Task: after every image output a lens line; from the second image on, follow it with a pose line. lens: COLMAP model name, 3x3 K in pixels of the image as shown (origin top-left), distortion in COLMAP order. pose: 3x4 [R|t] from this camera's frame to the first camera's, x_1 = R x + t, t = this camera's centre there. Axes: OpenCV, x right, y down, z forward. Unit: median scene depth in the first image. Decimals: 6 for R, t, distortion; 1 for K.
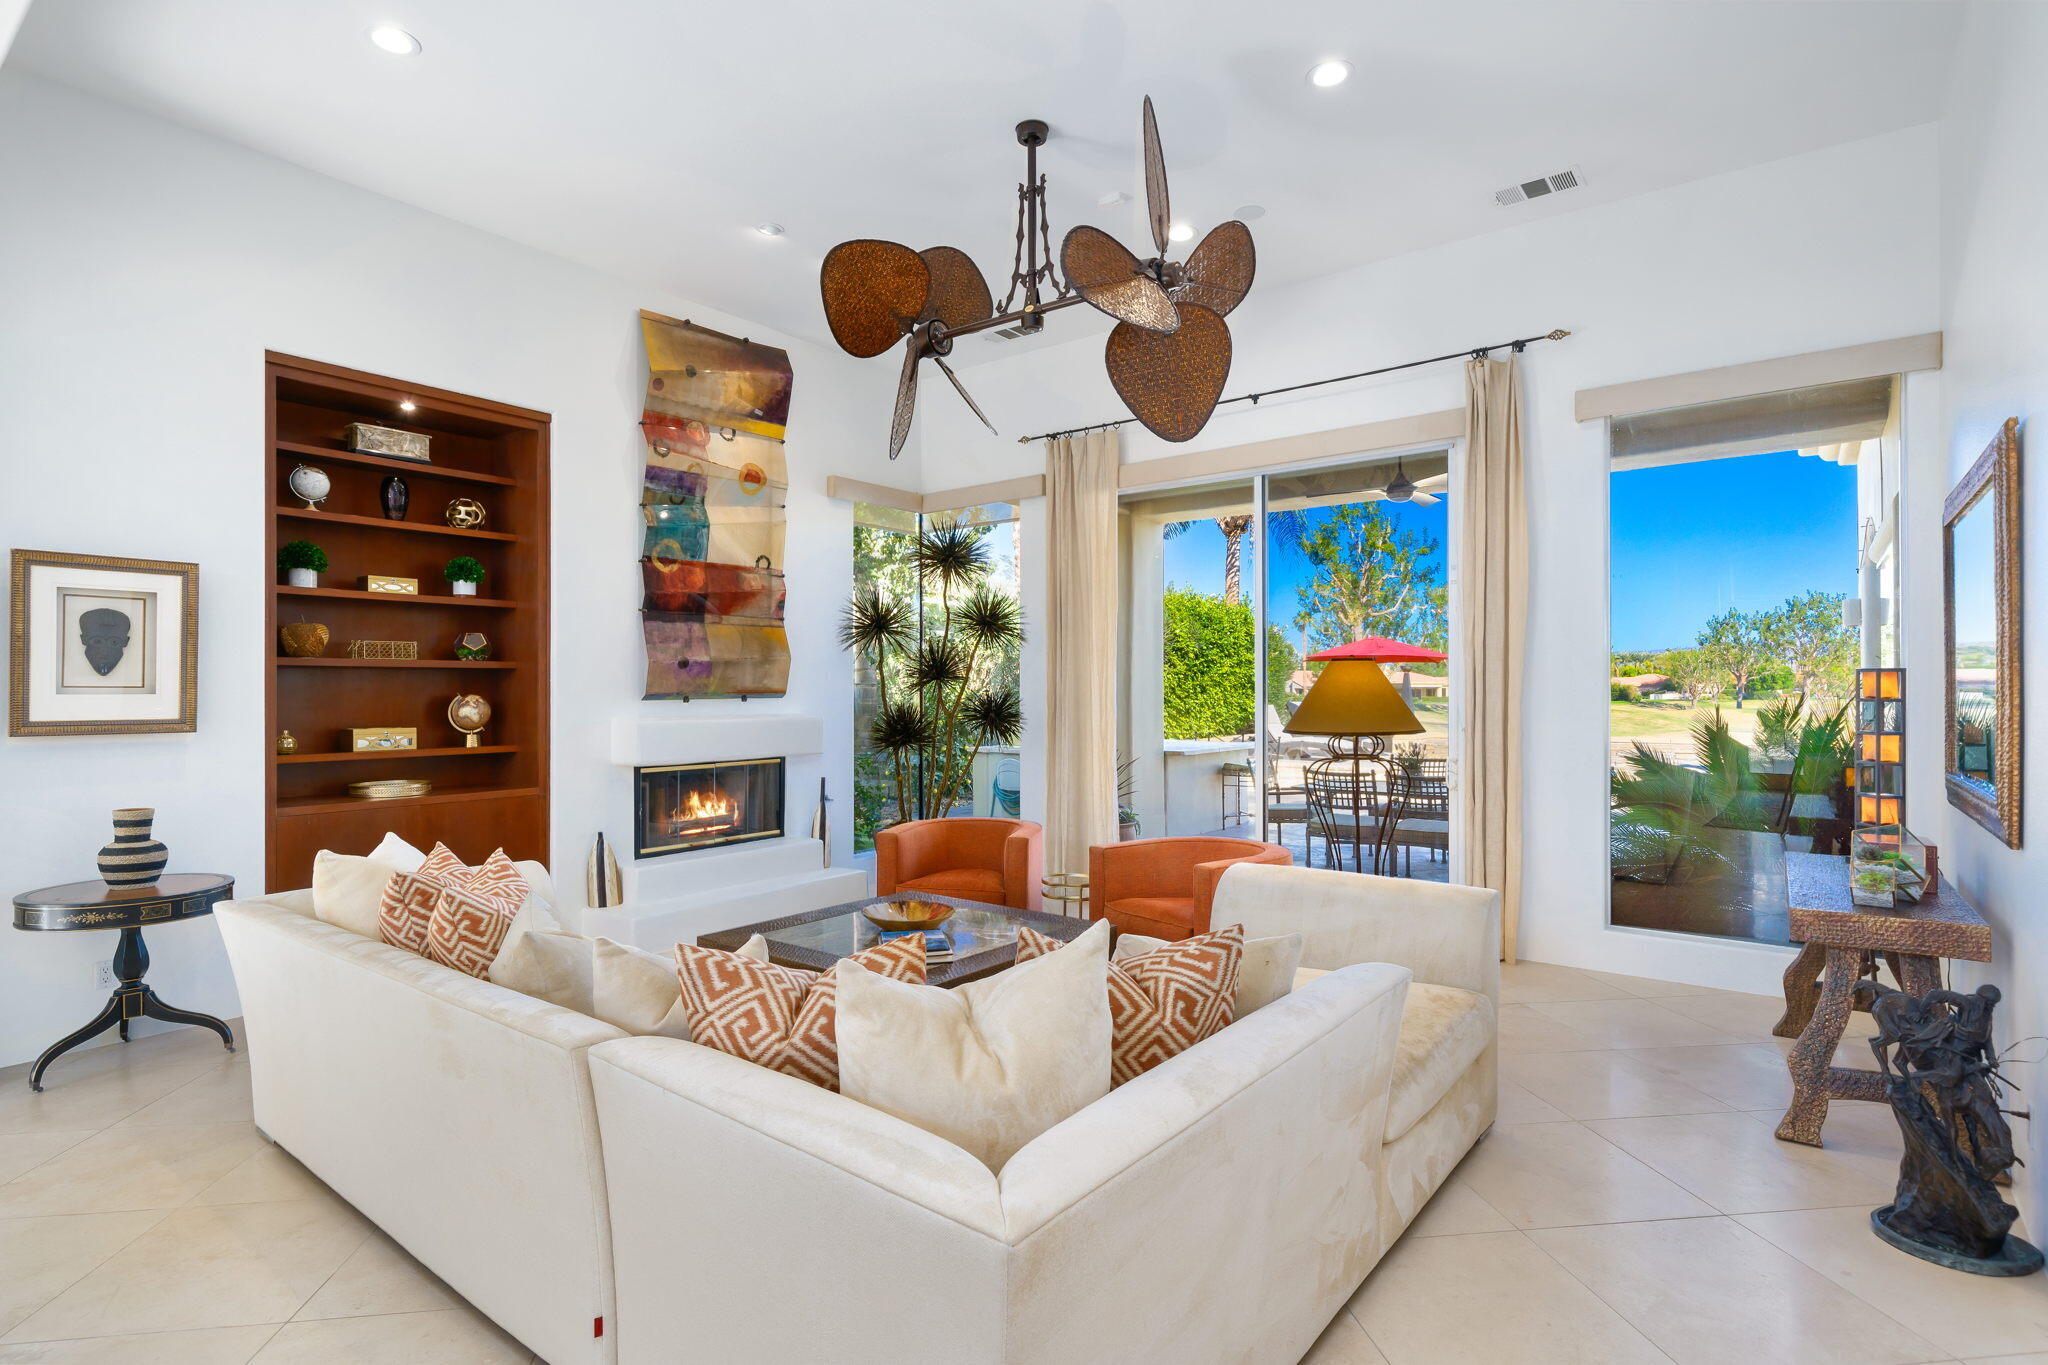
lens RADIAL K [[1016.0, 0, 1012.9], [0, 1016.0, 686.6], [0, 0, 1]] dist [0.006981, -0.000062]
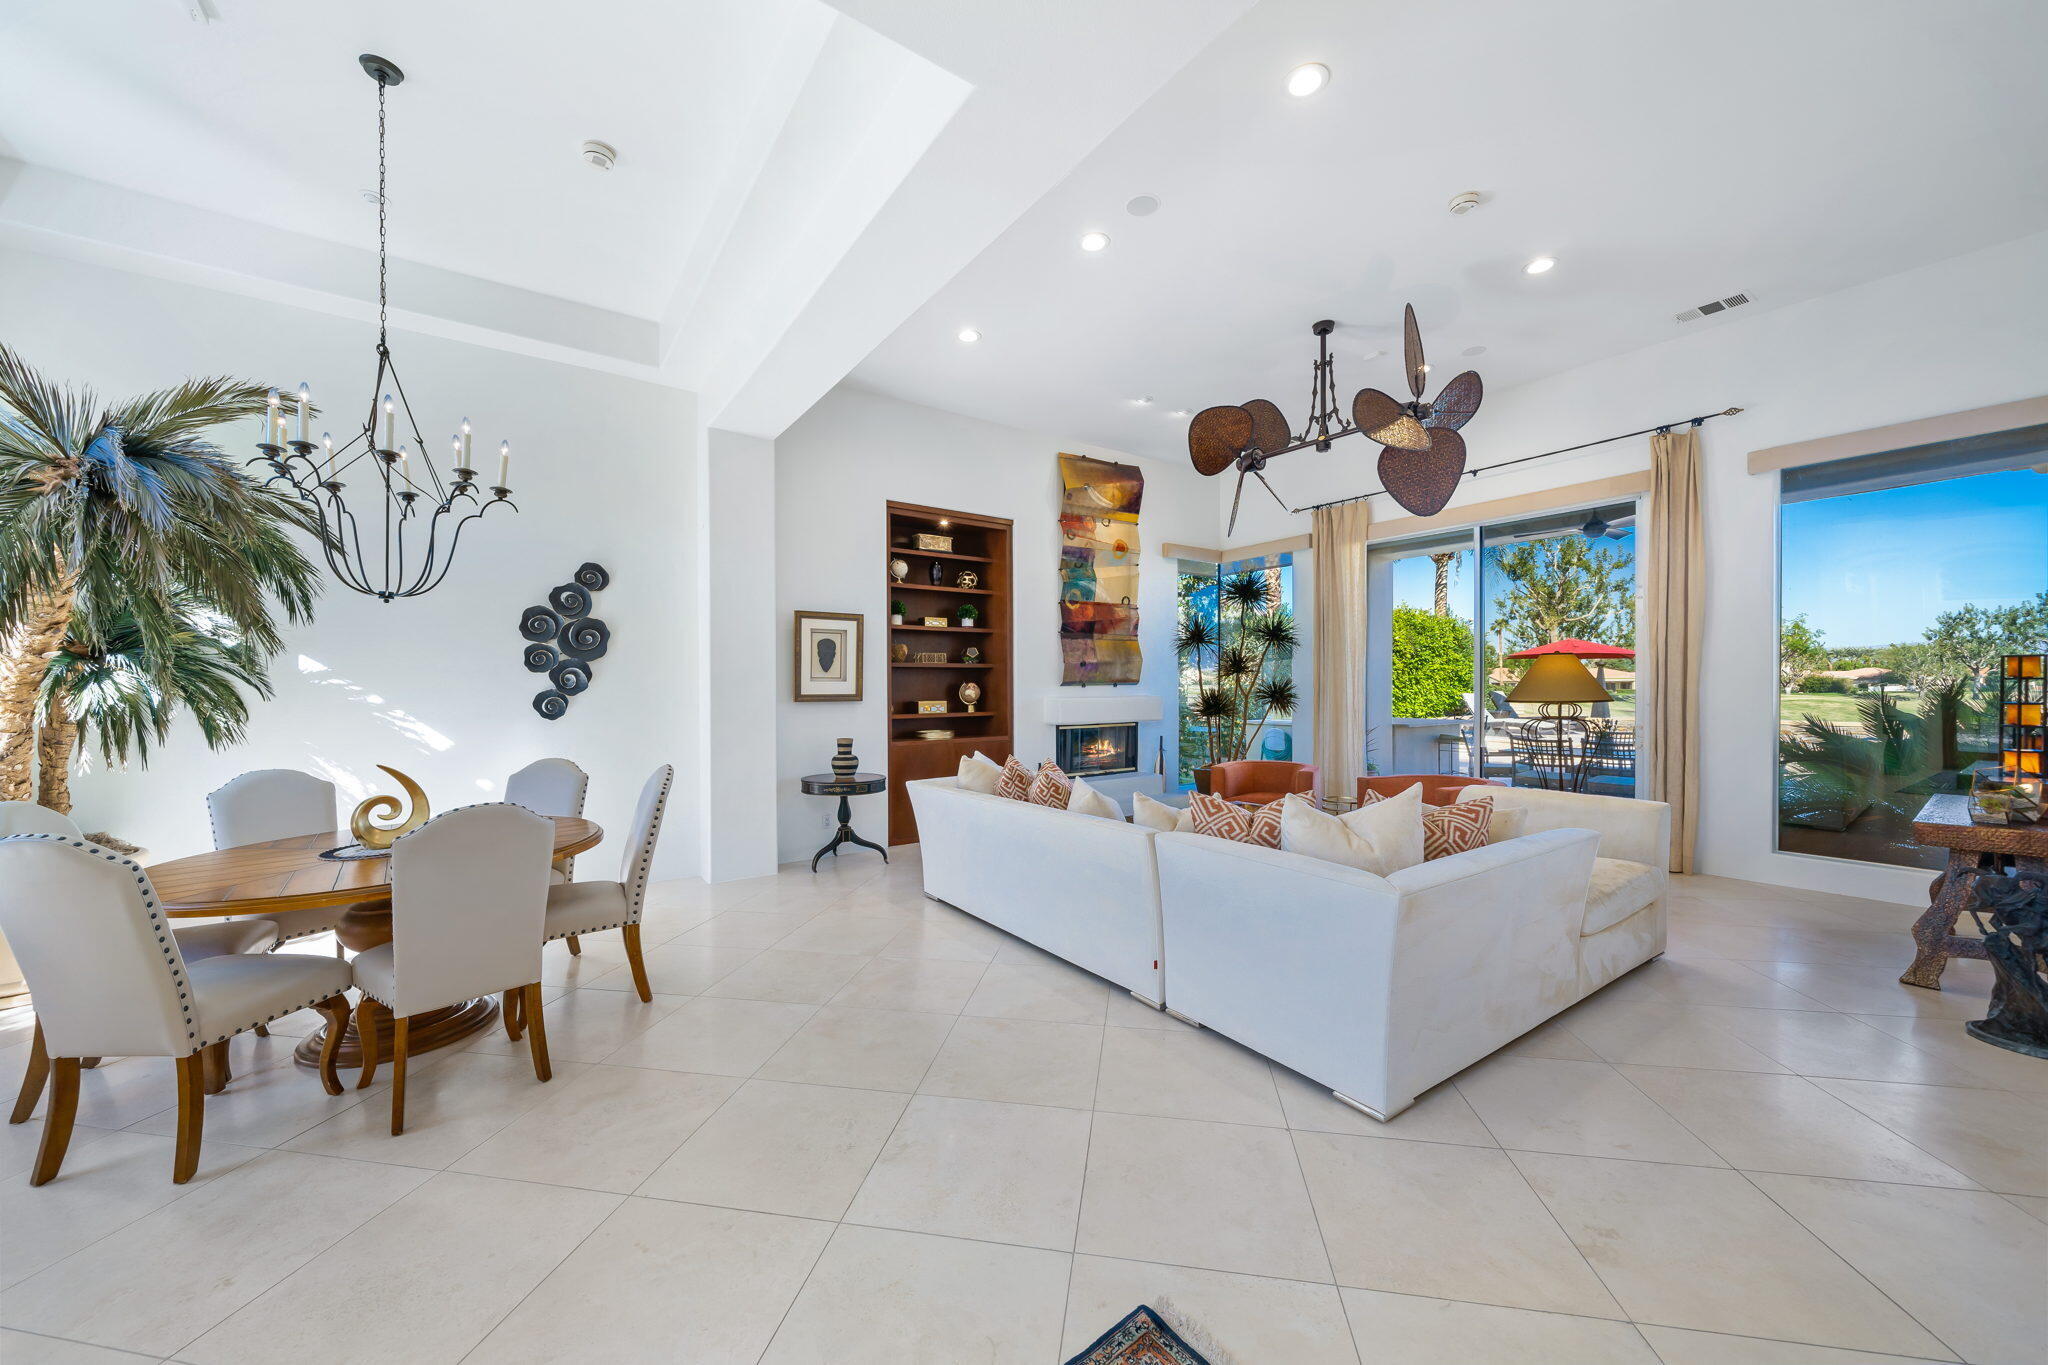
lens RADIAL K [[742.1, 0, 1019.3], [0, 742.1, 692.6], [0, 0, 1]] dist [-0.001849, -0.000188]
pose [[0.956521, -0.001028, -0.291663, -0.079954], [0.004707, 0.999918, 0.011912, 0.010370], [0.291627, -0.012767, 0.956447, -0.210347]]
